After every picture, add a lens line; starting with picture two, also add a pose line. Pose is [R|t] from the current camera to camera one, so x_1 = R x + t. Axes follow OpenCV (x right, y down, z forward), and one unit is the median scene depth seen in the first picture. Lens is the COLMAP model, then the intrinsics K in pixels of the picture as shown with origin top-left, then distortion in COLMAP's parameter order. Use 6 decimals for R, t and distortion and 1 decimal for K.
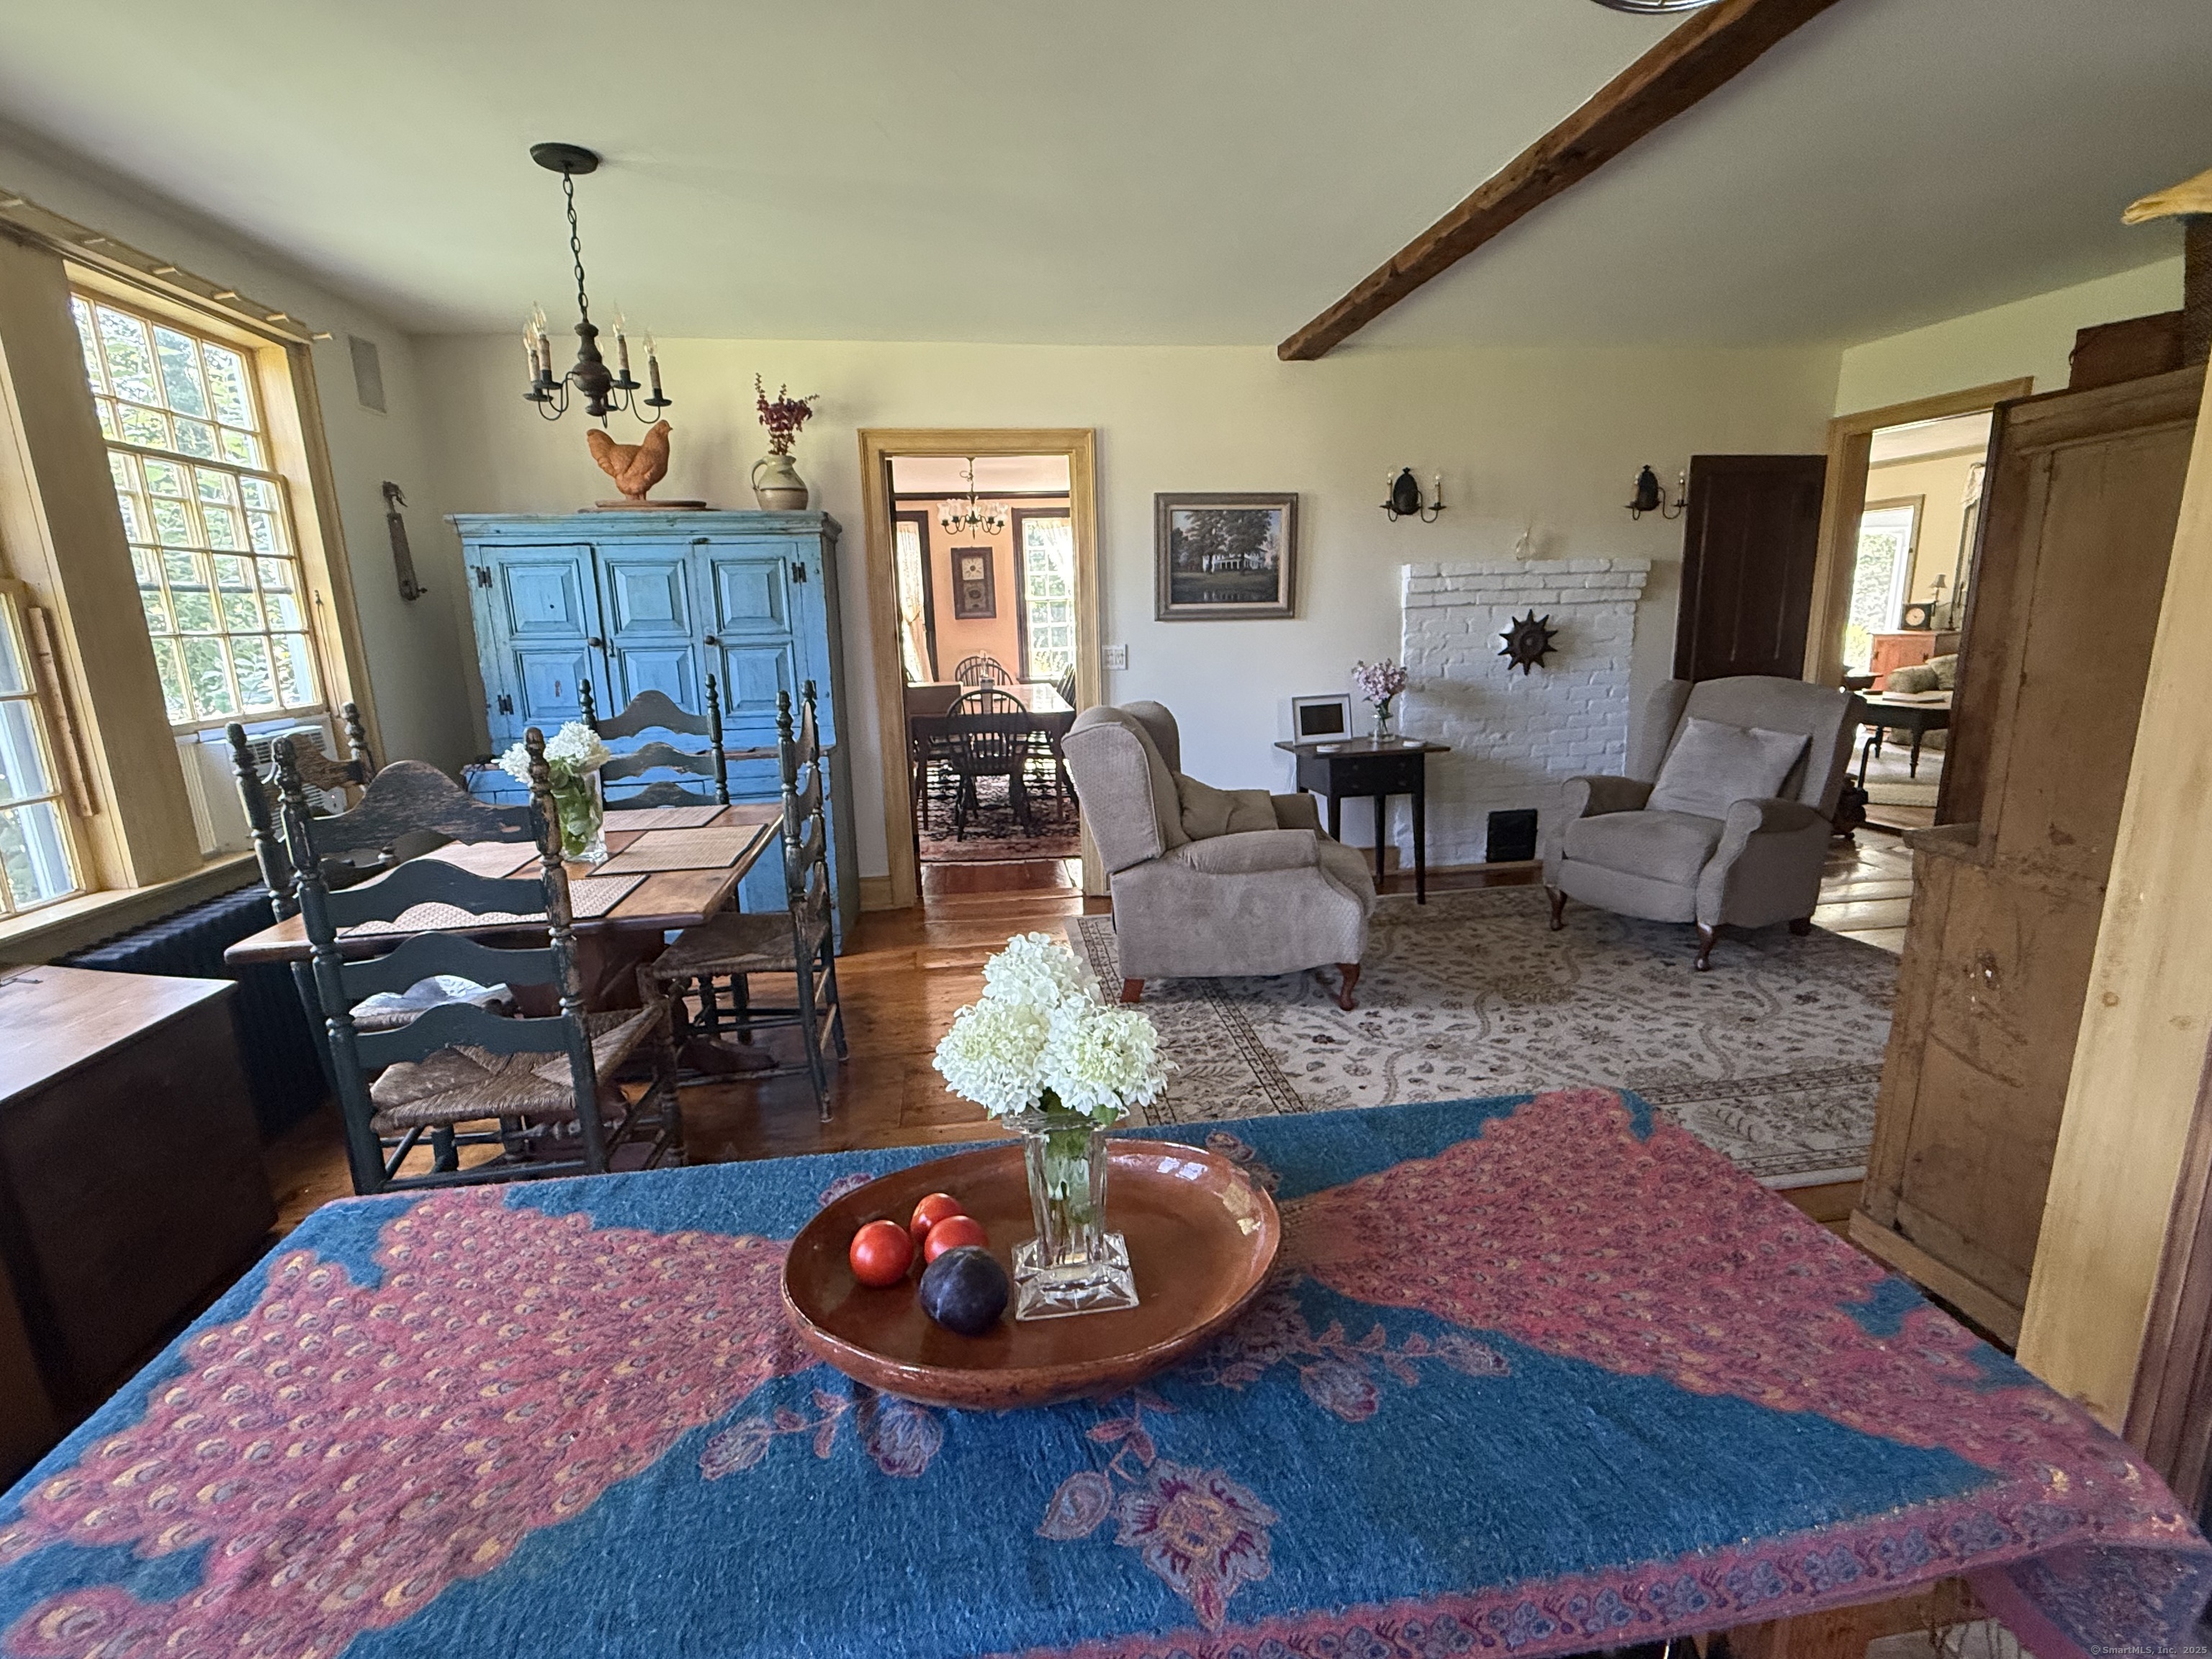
lens RADIAL K [[946.4, 0, 1102.1], [0, 946.4, 817.7], [0, 0, 1]] dist [0.000850, 0.000002]
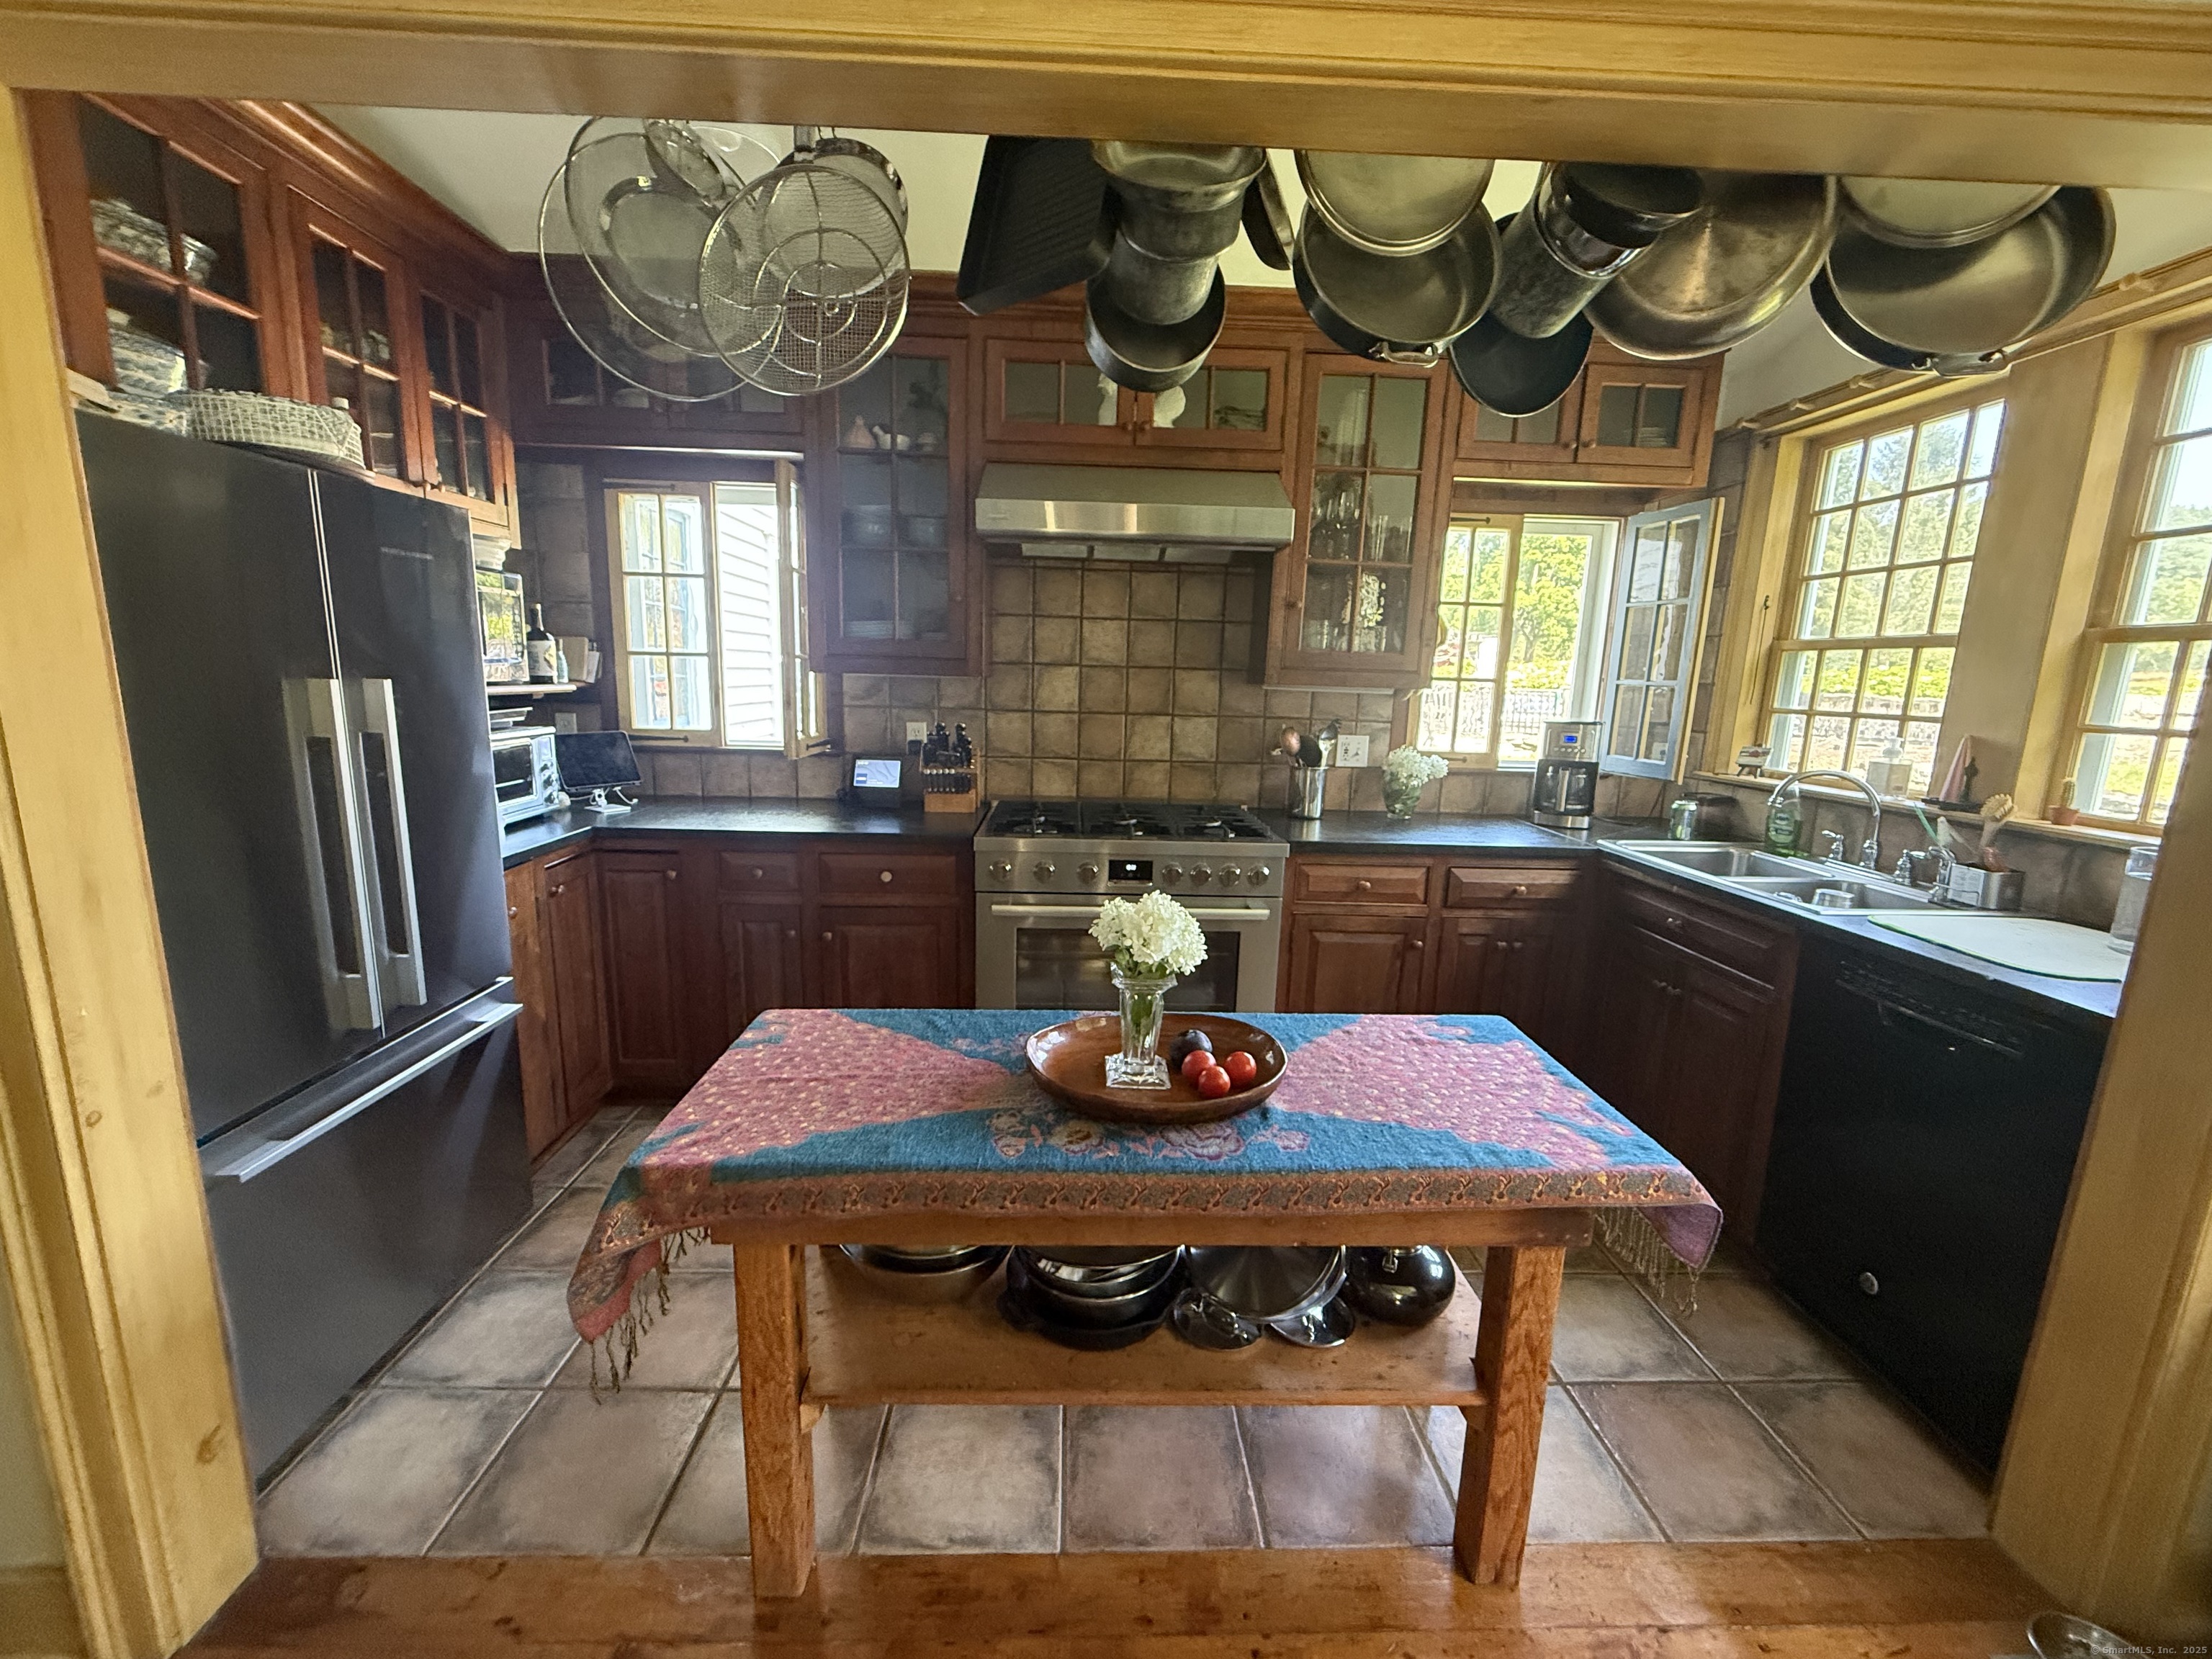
lens RADIAL K [[884.4, 0, 1102.9], [0, 884.4, 833.3], [0, 0, 1]] dist [-0.003245, 0.001044]
pose [[-0.993903, -0.018762, 0.108654, -0.046270], [0.024437, 0.923427, 0.382995, -0.199099], [-0.107520, 0.383315, -0.917338, 0.767654]]
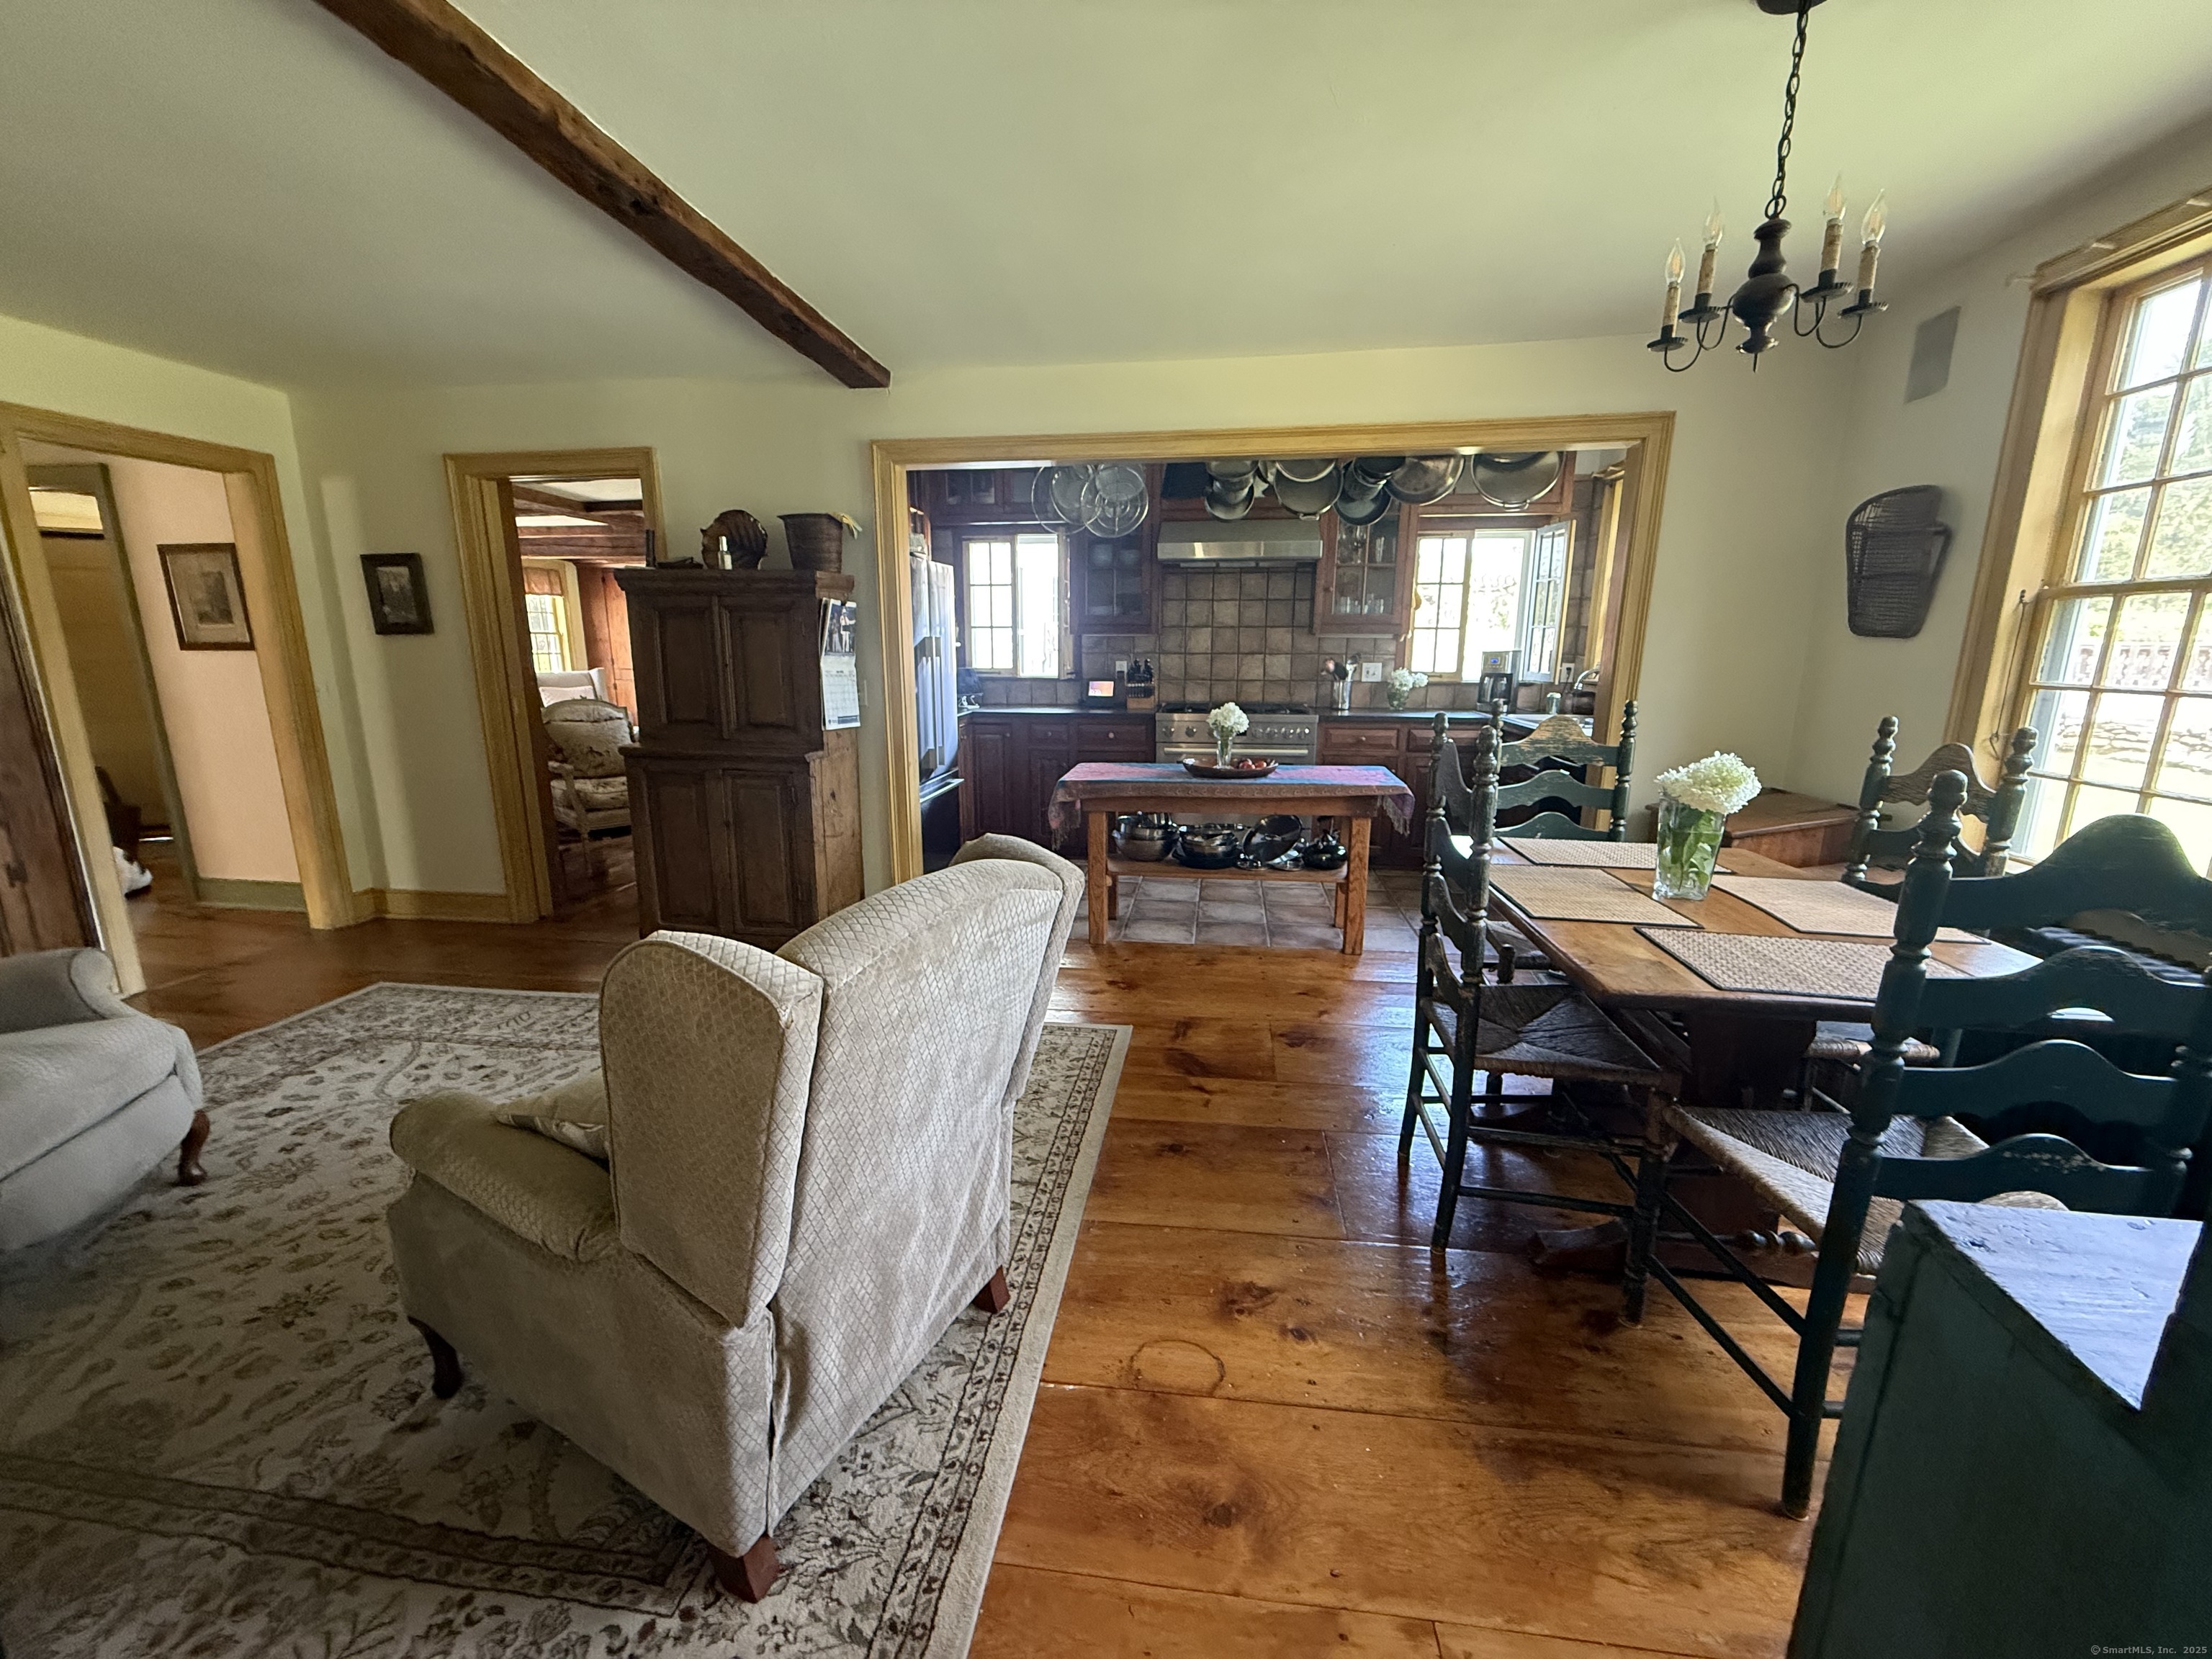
lens RADIAL K [[884.4, 0, 1098.2], [0, 884.4, 829.8], [0, 0, 1]] dist [-0.003245, 0.001044]
pose [[-0.959945, -0.030967, 0.278473, -0.234270], [0.084767, 0.915202, 0.393980, -0.374066], [-0.267059, 0.401804, -0.875918, 1.766024]]
